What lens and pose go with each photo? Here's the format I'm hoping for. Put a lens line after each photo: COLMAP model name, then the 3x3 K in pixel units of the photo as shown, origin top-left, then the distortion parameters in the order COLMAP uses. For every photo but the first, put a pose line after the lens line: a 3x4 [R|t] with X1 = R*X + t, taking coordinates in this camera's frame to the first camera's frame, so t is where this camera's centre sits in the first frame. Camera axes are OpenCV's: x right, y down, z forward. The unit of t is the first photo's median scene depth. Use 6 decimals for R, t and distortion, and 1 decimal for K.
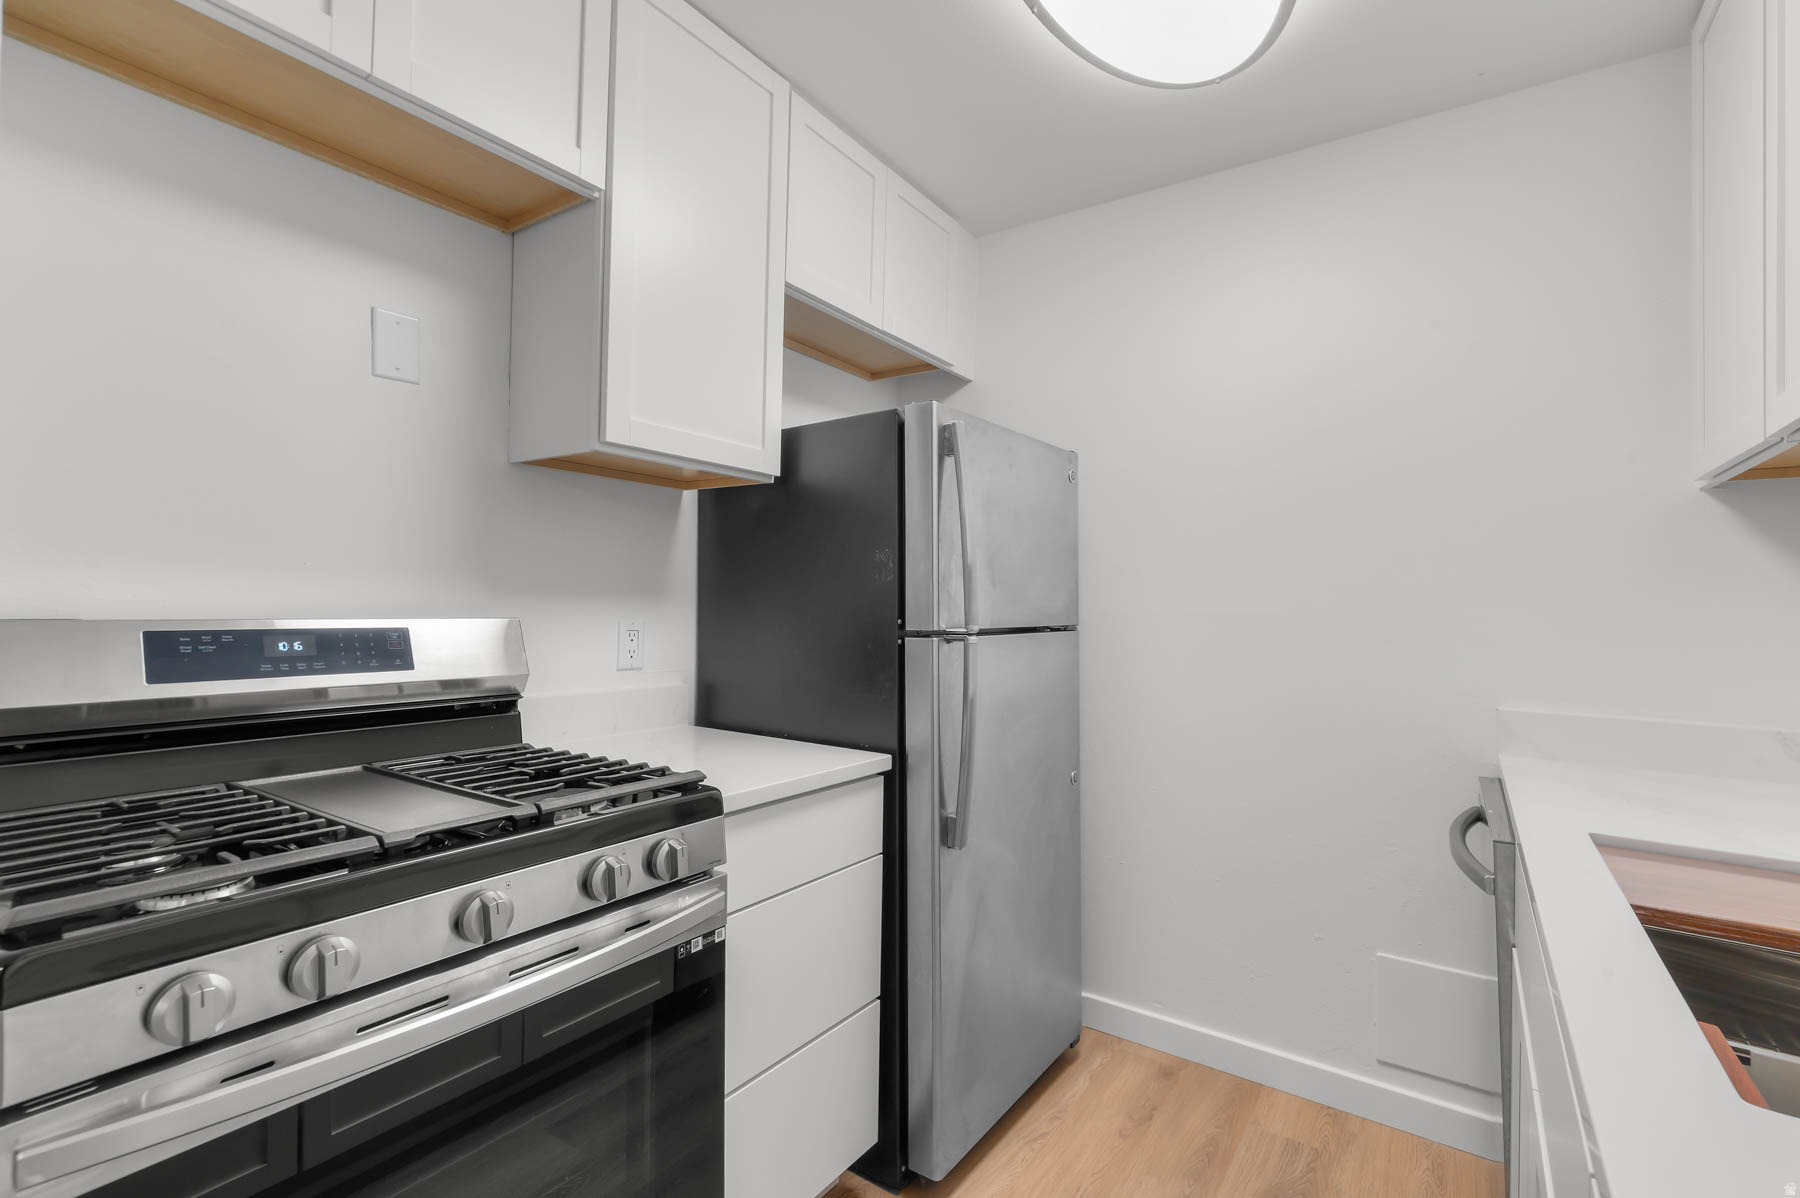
lens RADIAL K [[790.7, 0, 900.0], [0, 790.7, 599.0], [0, 0, 1]] dist [-0.000032, 0.000003]
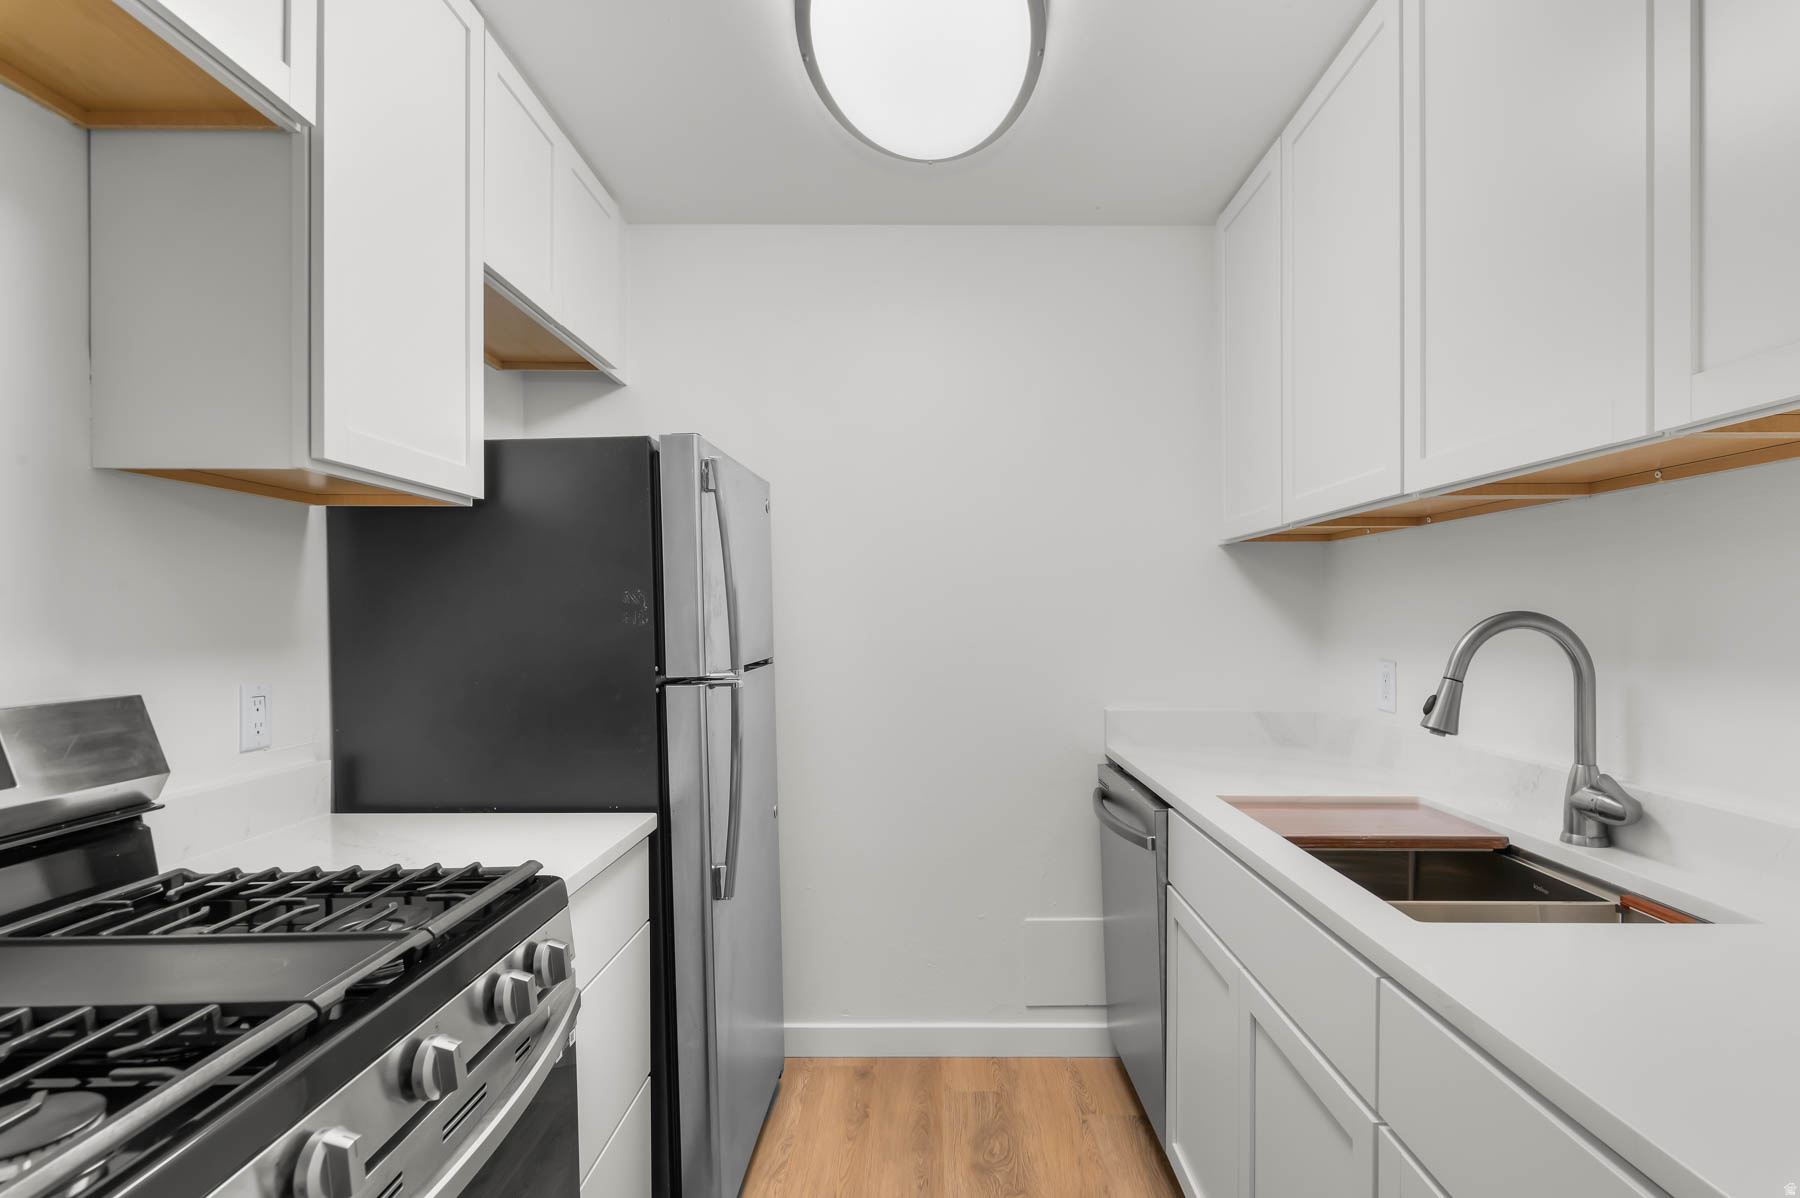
lens RADIAL K [[894.2, 0, 906.8], [0, 894.2, 631.4], [0, 0, 1]] dist [-0.014606, -0.000830]
pose [[0.832531, -0.031432, 0.553086, -0.302987], [0.014869, 0.999297, 0.034409, -0.042217], [-0.553779, -0.020423, 0.832413, -0.021991]]
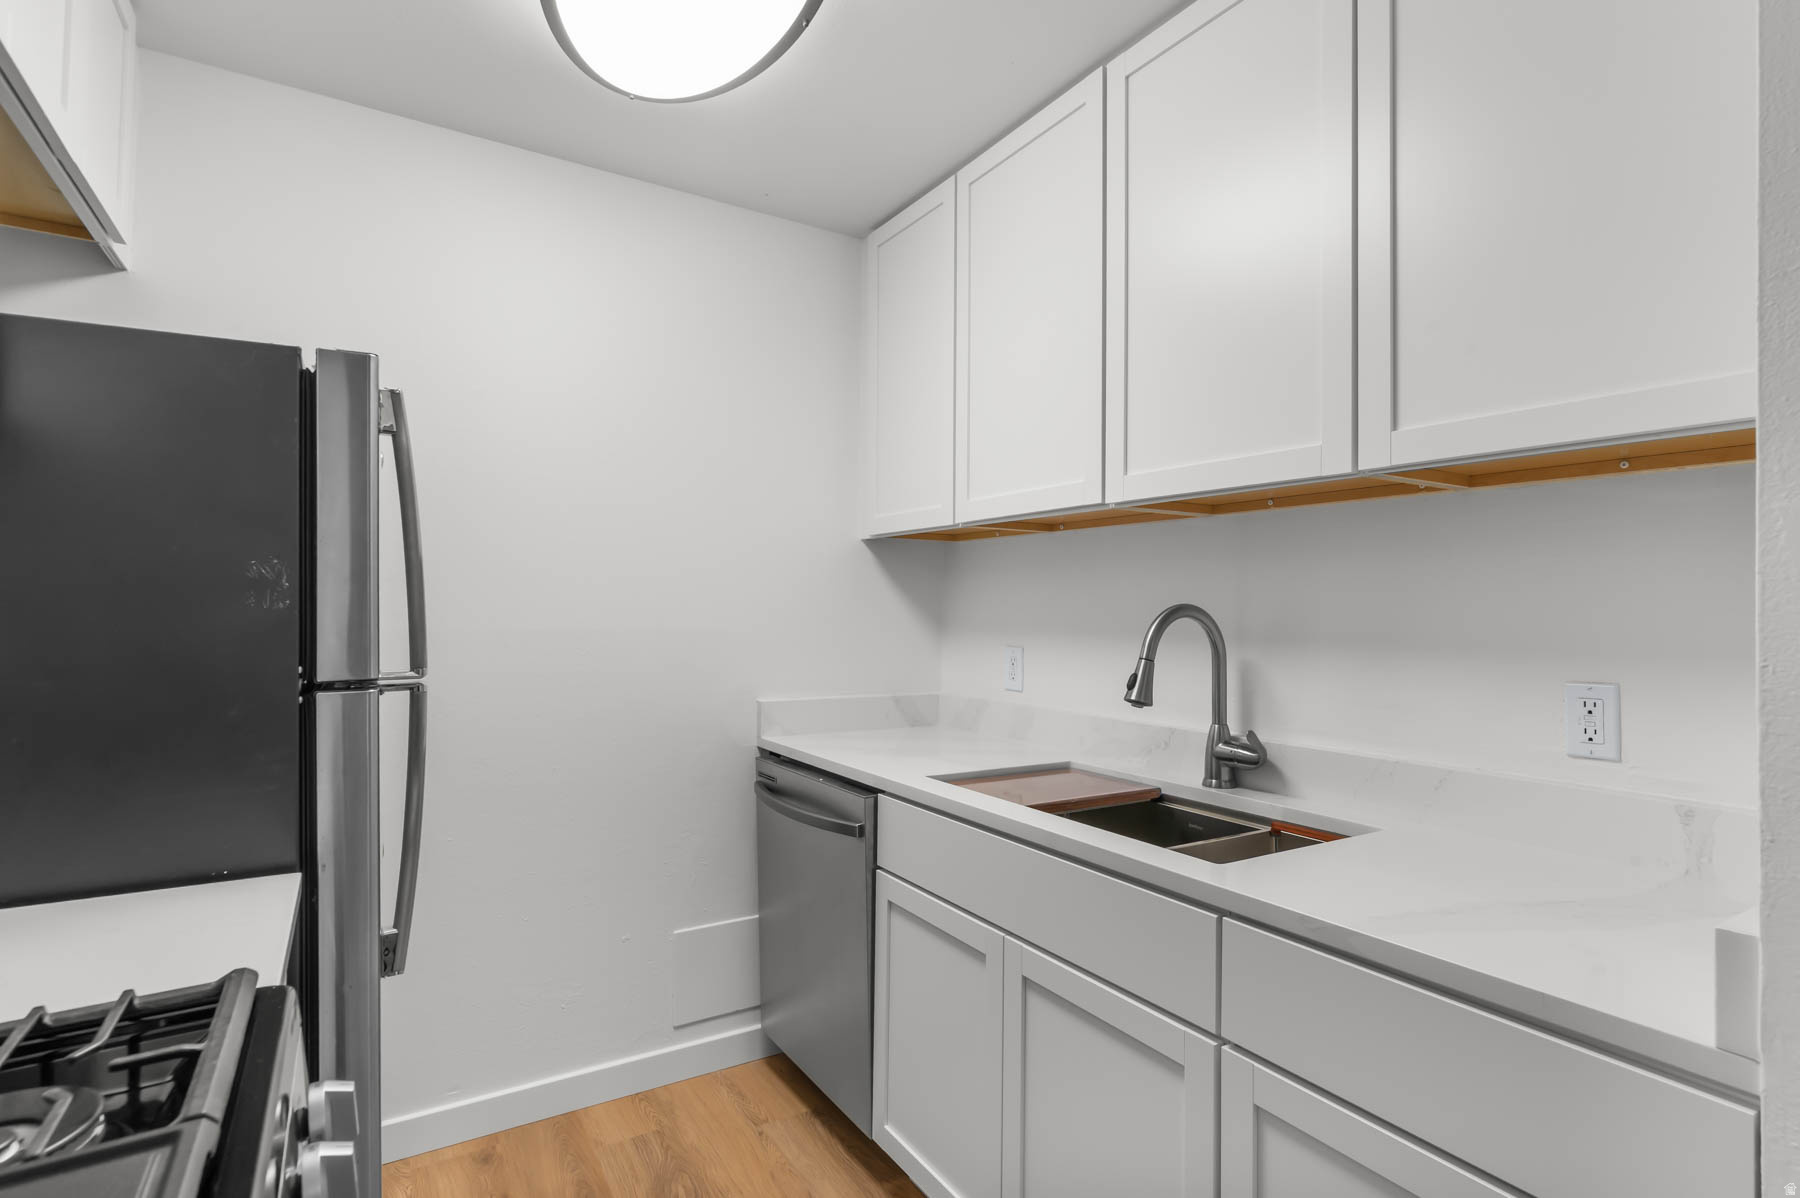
lens RADIAL K [[885.7, 0, 900.0], [0, 885.7, 599.0], [0, 0, 1]] dist [0.006258, -0.000348]
pose [[0.407120, -0.005132, 0.913360, -0.435651], [-0.006389, 0.999944, 0.008466, -0.036816], [-0.913352, -0.009283, 0.407064, 0.217466]]
